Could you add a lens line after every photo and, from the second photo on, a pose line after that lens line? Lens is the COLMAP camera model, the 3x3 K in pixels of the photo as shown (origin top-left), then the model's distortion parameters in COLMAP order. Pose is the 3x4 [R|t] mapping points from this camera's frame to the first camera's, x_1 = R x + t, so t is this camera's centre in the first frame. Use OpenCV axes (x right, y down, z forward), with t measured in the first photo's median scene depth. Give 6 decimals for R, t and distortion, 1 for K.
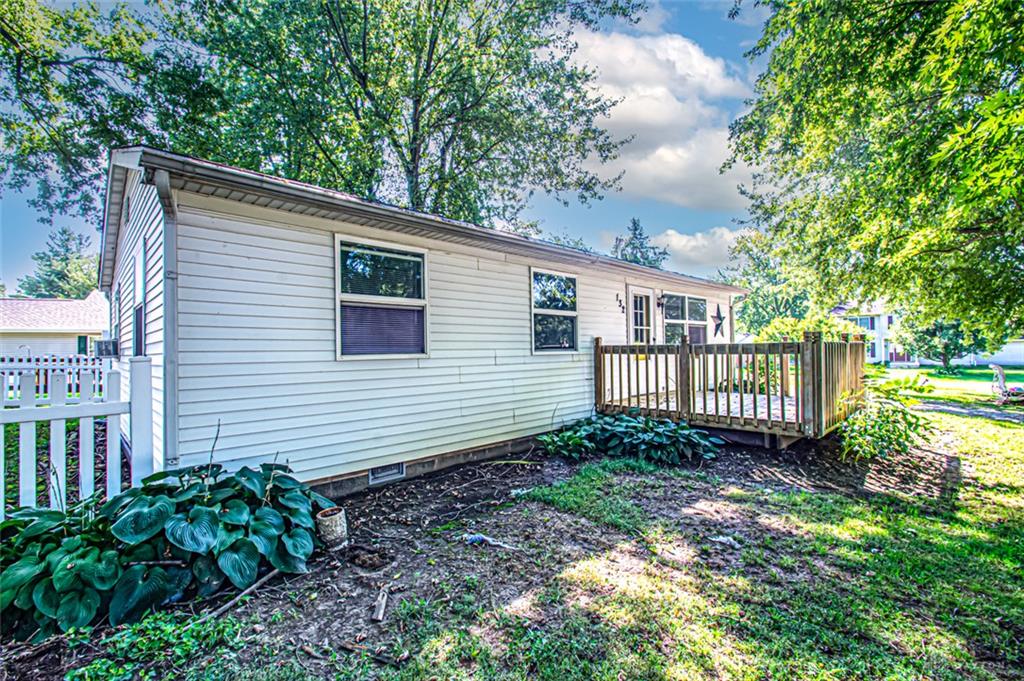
lens RADIAL K [[450.5, 0, 509.2], [0, 450.5, 342.6], [0, 0, 1]] dist [-0.001237, -0.000261]
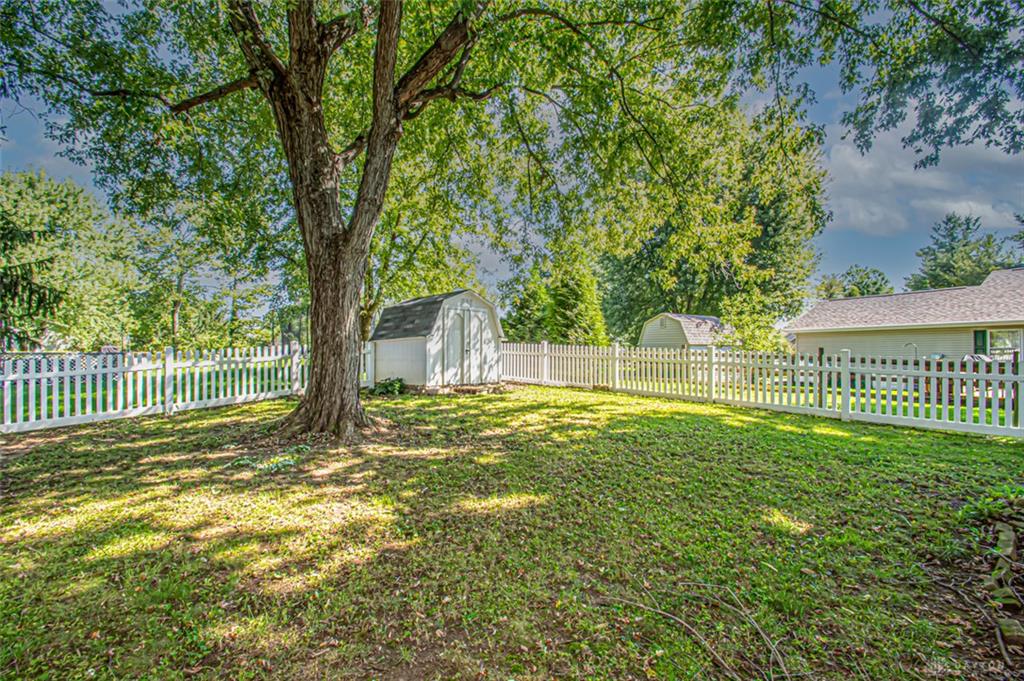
lens RADIAL K [[450.5, 0, 509.3], [0, 450.5, 345.4], [0, 0, 1]] dist [-0.001237, -0.000261]
pose [[0.017154, 0.002414, -0.999850, -0.096634], [0.006323, 0.999977, 0.002523, 0.000932], [0.999833, -0.006365, 0.017139, 0.094320]]
